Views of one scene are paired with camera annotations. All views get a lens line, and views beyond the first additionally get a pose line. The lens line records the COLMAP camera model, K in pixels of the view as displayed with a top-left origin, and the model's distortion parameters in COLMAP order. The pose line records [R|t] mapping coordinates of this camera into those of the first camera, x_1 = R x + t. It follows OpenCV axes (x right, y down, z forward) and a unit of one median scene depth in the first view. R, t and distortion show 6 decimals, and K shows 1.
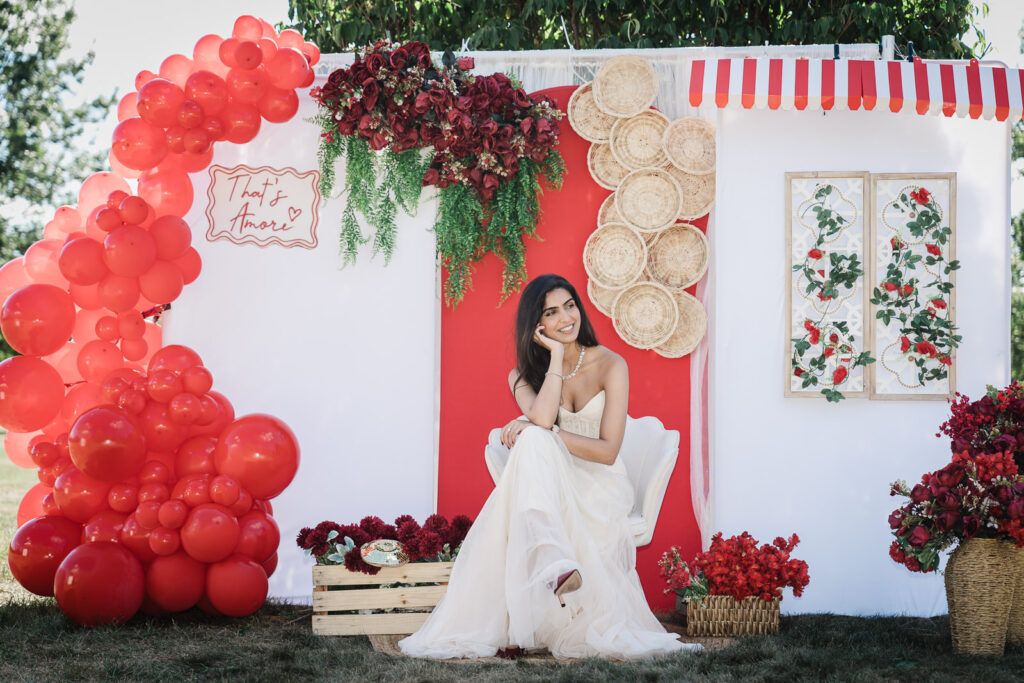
lens RADIAL K [[1821.2, 0, 507.4], [0, 1821.2, 340.9], [0, 0, 1]] dist [-0.017438, 0.000000]
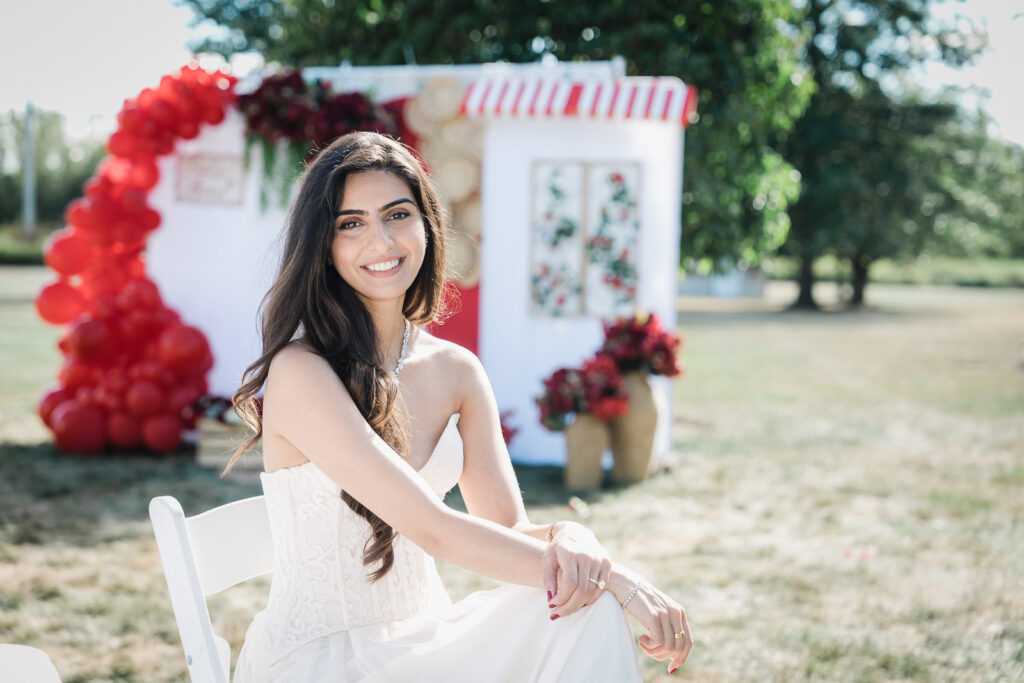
lens RADIAL K [[1787.3, 0, 511.0], [0, 1787.3, 343.2], [0, 0, 1]] dist [0.025649, 0.000000]
pose [[0.978288, 0.017723, -0.206492, 0.438304], [-0.001591, 0.996950, 0.078028, -0.058721], [0.207245, -0.076005, 0.975332, -0.408227]]
